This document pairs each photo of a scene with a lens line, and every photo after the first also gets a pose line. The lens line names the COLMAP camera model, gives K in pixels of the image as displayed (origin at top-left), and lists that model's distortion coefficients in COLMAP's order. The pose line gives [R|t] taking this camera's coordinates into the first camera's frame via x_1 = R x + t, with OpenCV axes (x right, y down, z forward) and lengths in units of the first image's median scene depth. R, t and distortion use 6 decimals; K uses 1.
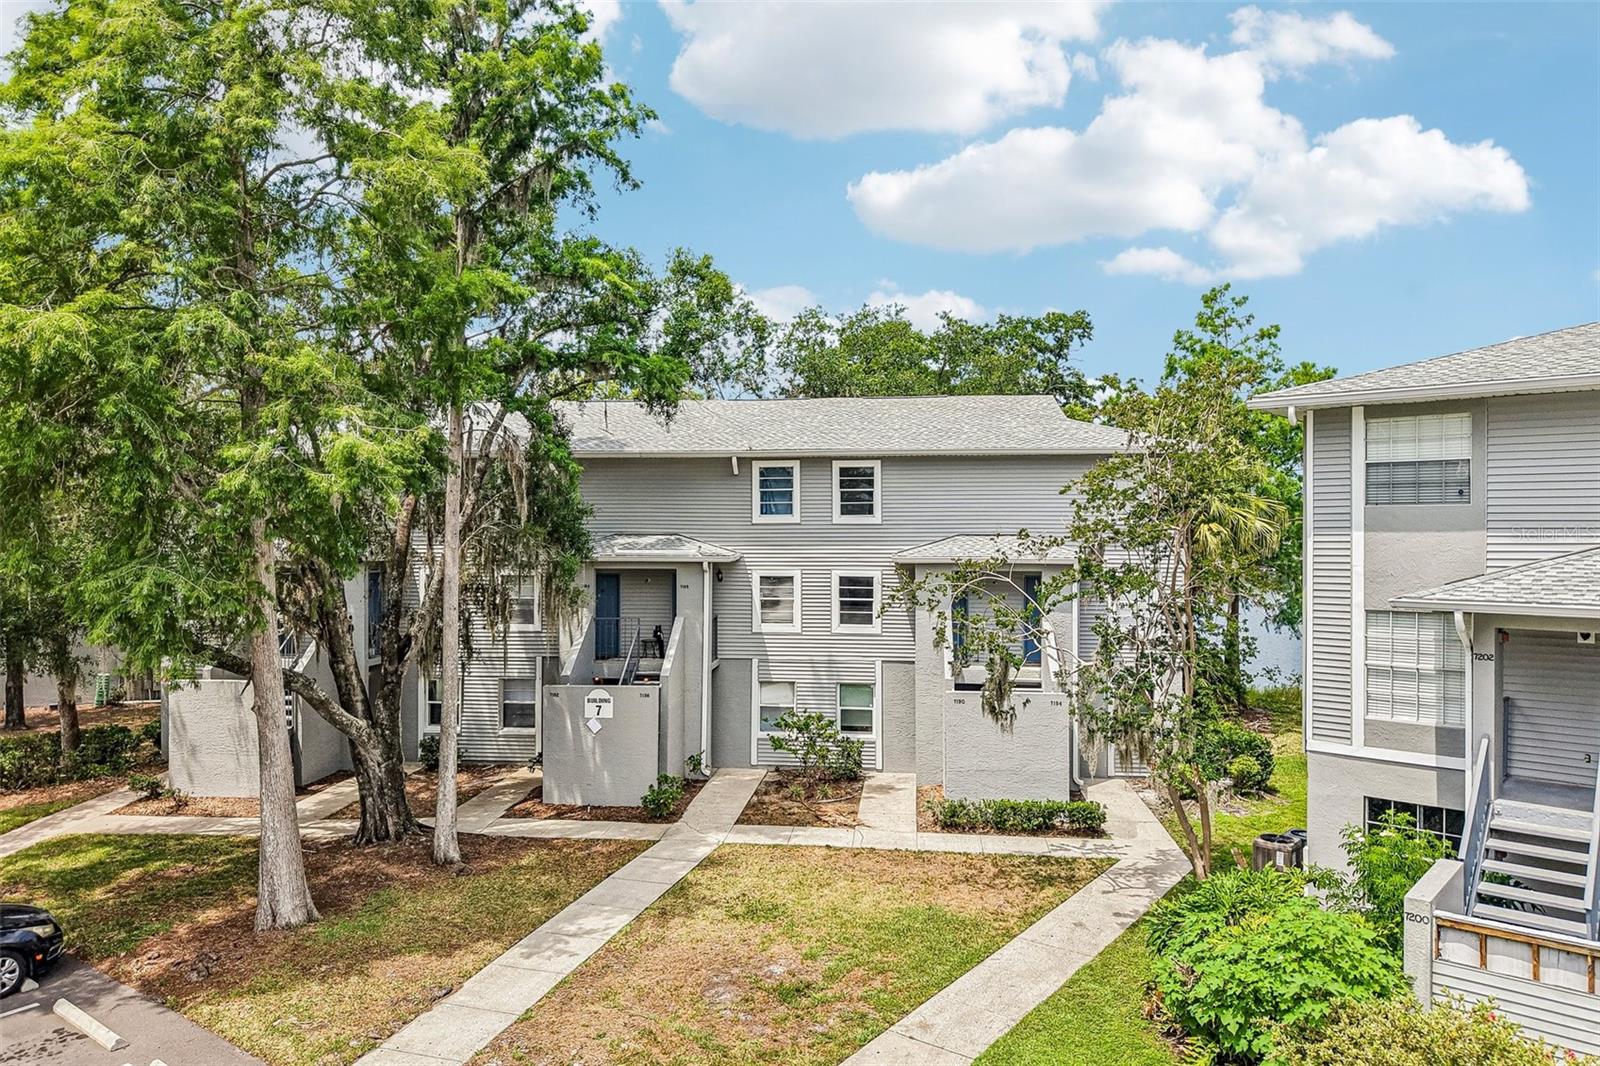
lens RADIAL K [[1080.9, 0, 779.4], [0, 1080.9, 527.2], [0, 0, 1]] dist [0.007902, -0.005277]
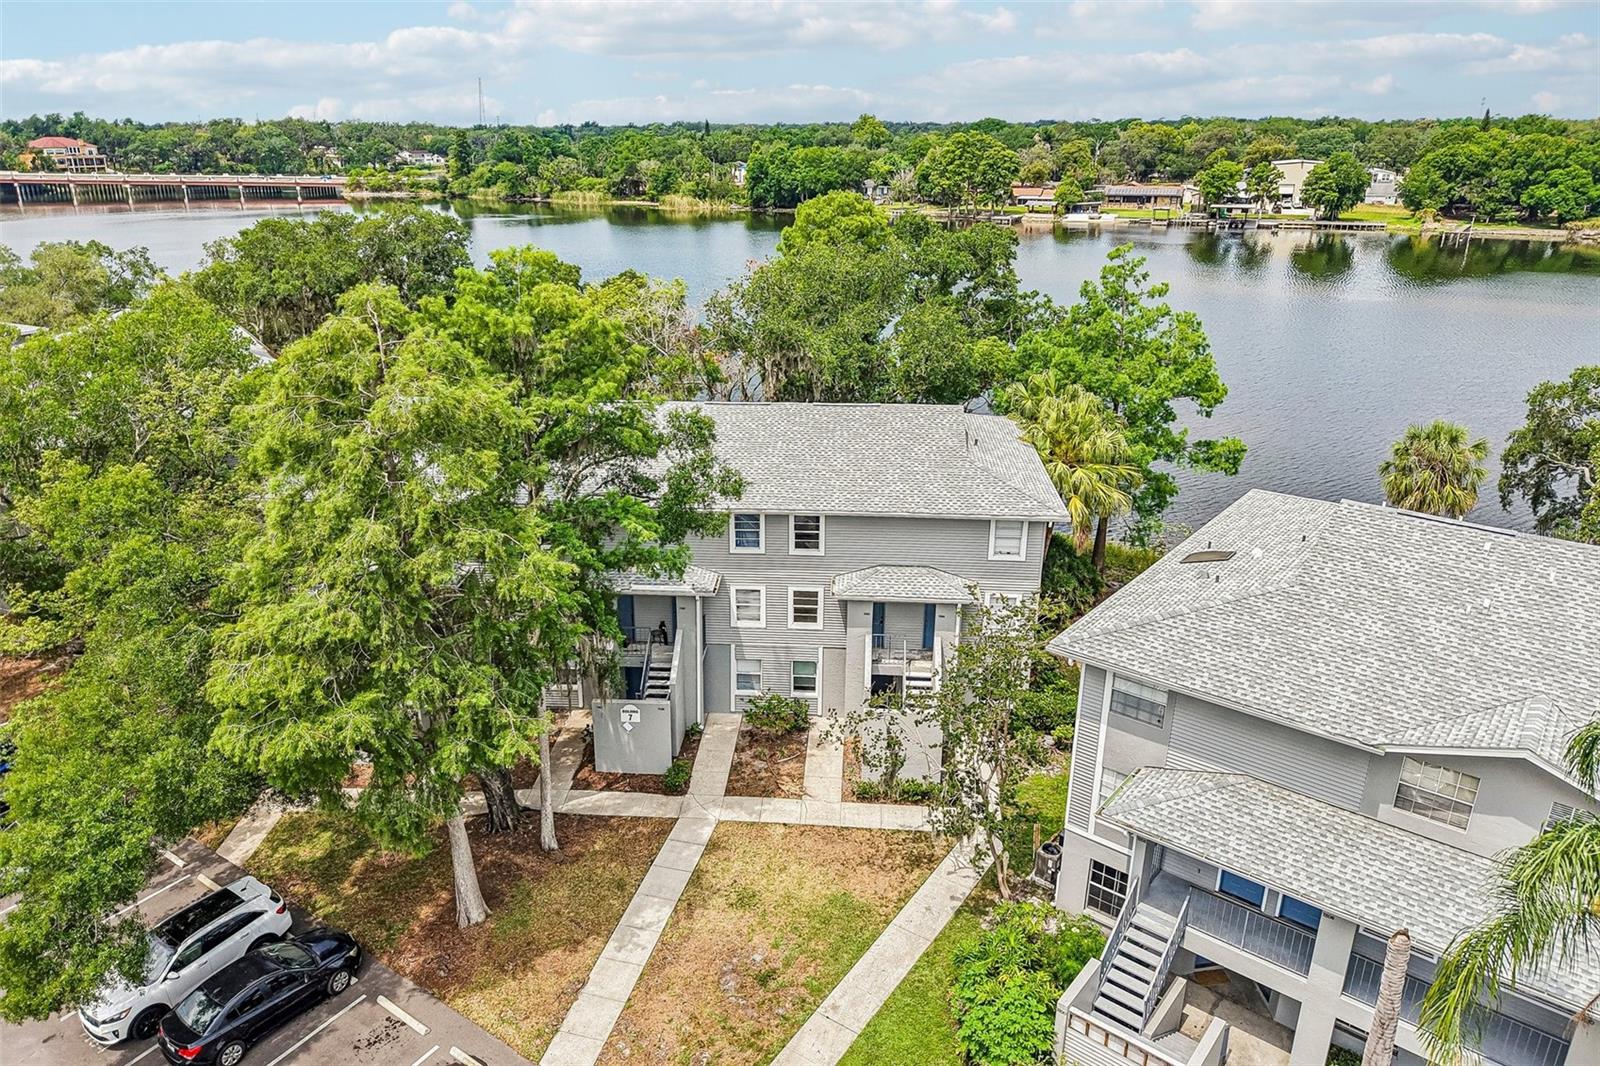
lens RADIAL K [[1080.9, 0, 760.7], [0, 1080.9, 527.9], [0, 0, 1]] dist [0.007902, -0.005277]
pose [[0.999668, -0.014666, 0.021180, -0.019224], [0.006323, 0.936675, 0.350142, -0.705844], [-0.024973, -0.349892, 0.936457, -0.356888]]
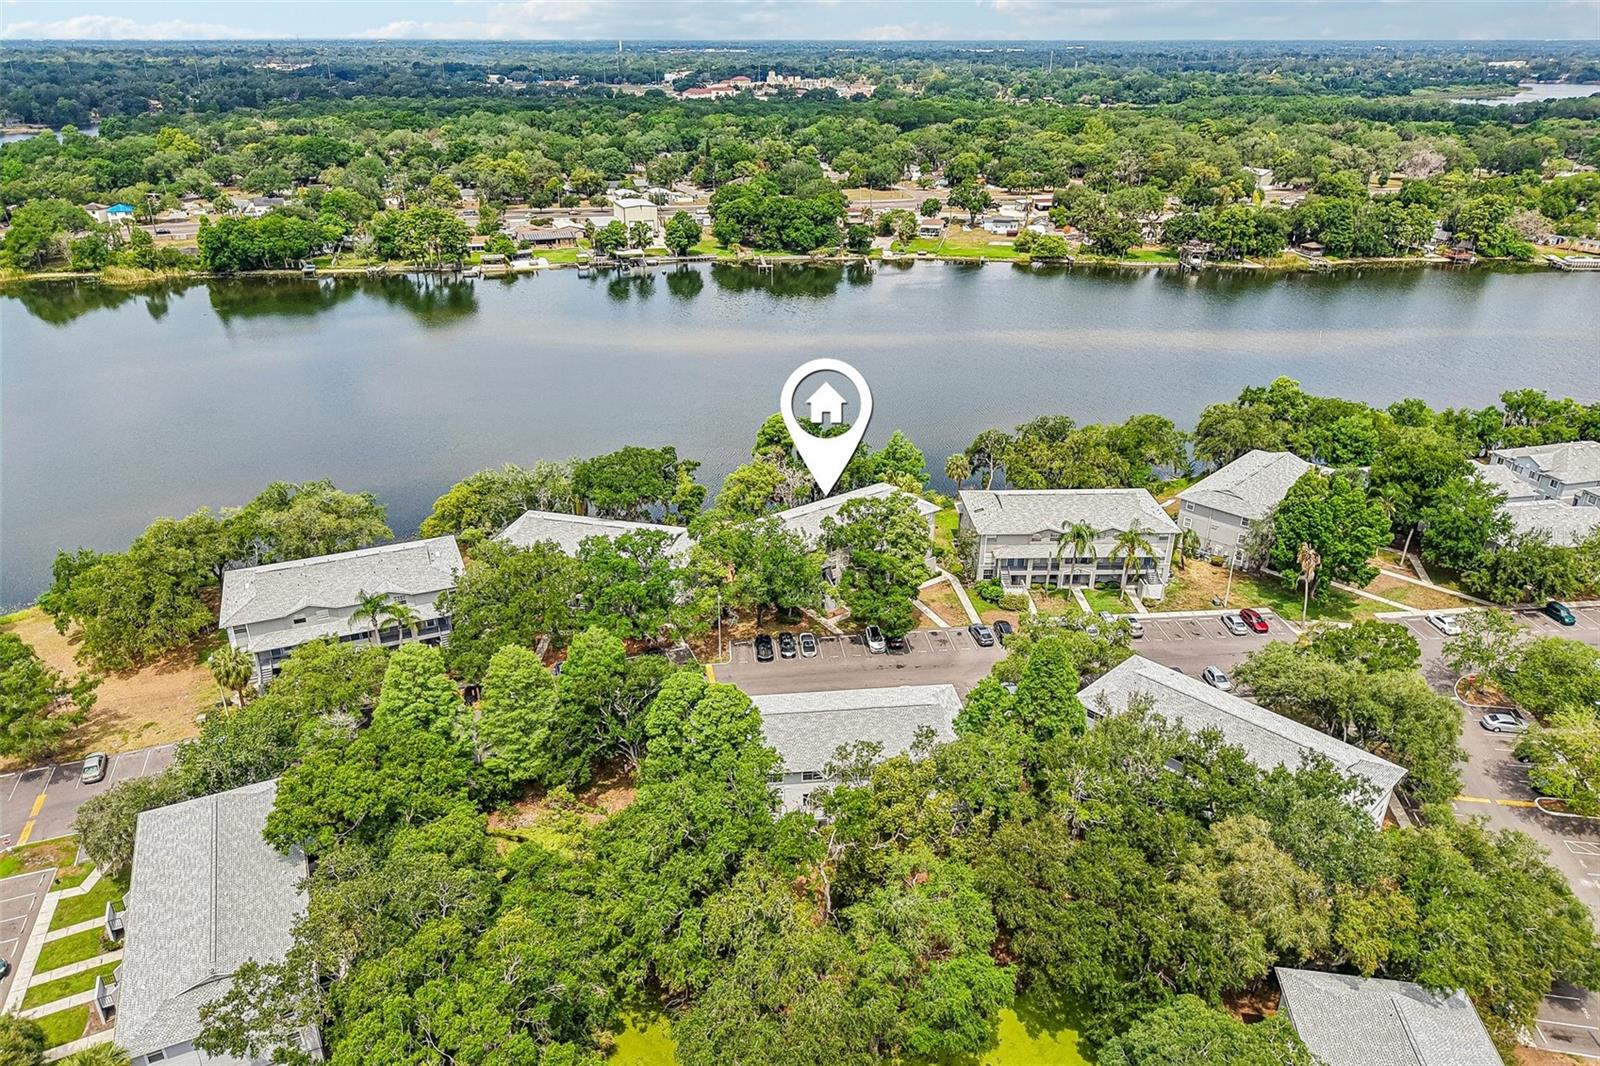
lens RADIAL K [[1080.9, 0, 763.8], [0, 1080.9, 535.7], [0, 0, 1]] dist [0.007902, -0.005277]
pose [[0.742509, -0.286727, 0.605366, -5.321114], [0.003764, 0.905524, 0.424278, -3.294897], [-0.669826, -0.312752, 0.673439, -3.257961]]
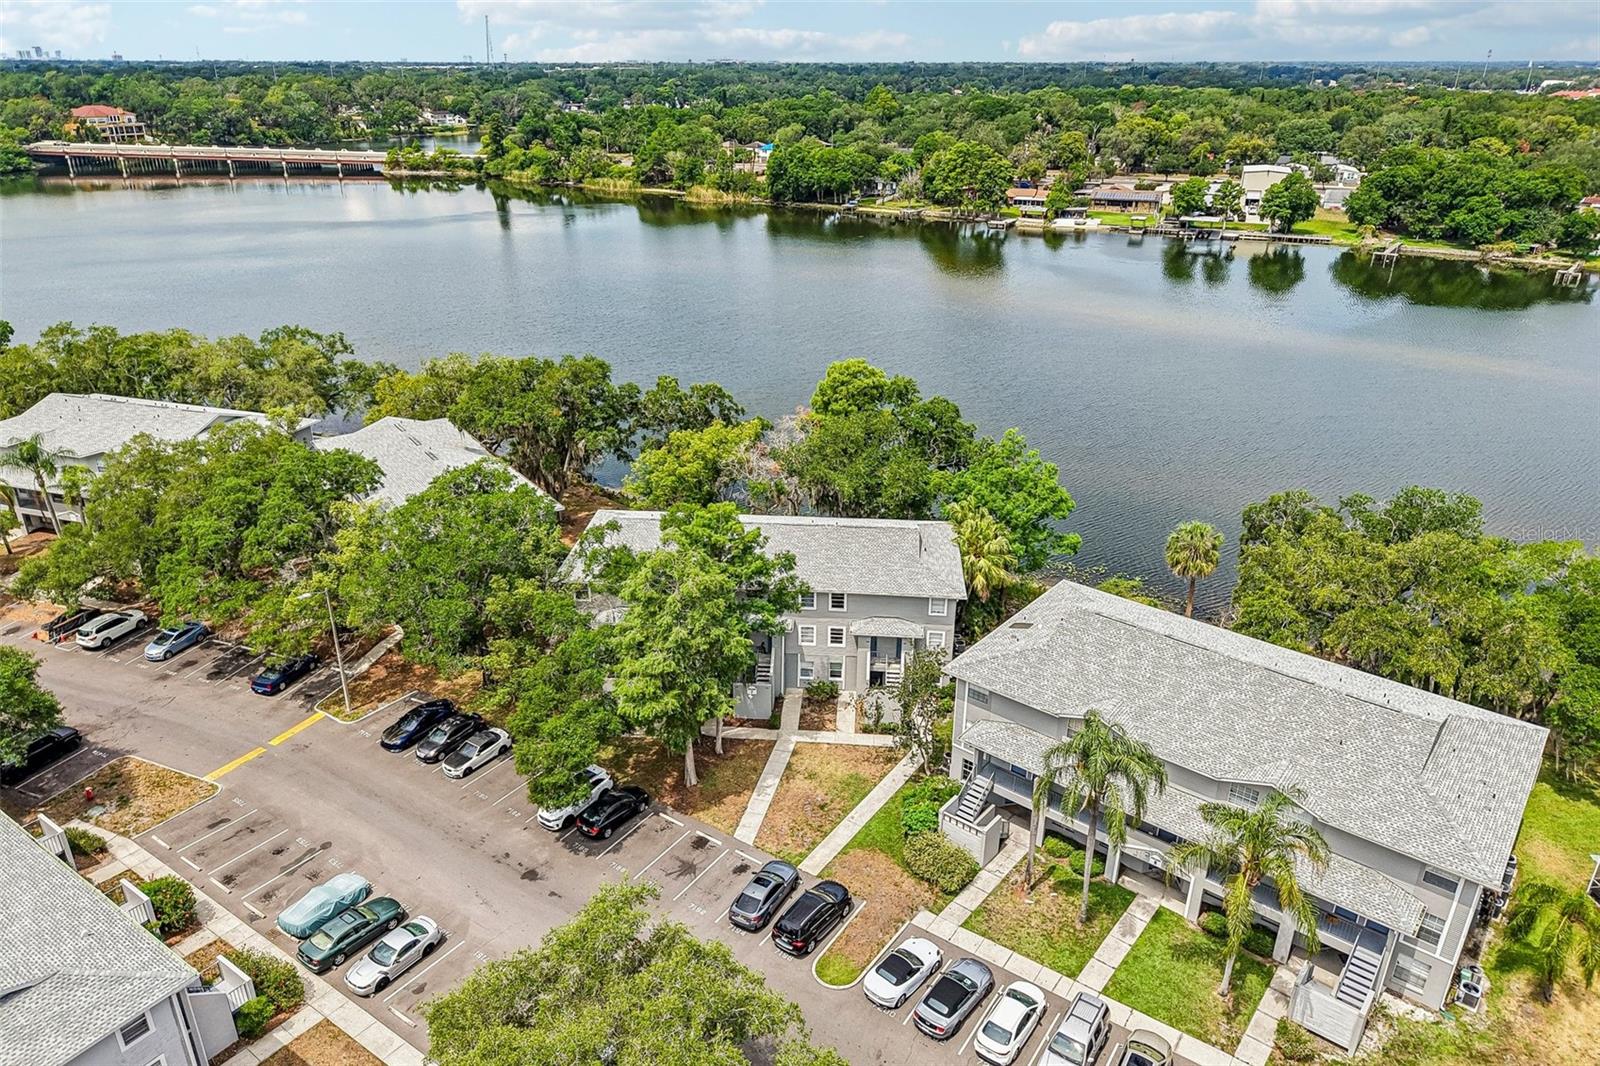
lens RADIAL K [[1080.9, 0, 778.6], [0, 1080.9, 532.5], [0, 0, 1]] dist [0.007902, -0.005277]
pose [[0.999507, -0.013680, 0.028249, -0.205176], [0.001103, 0.914768, 0.403978, -1.757042], [-0.031368, -0.403748, 0.914332, -1.908710]]
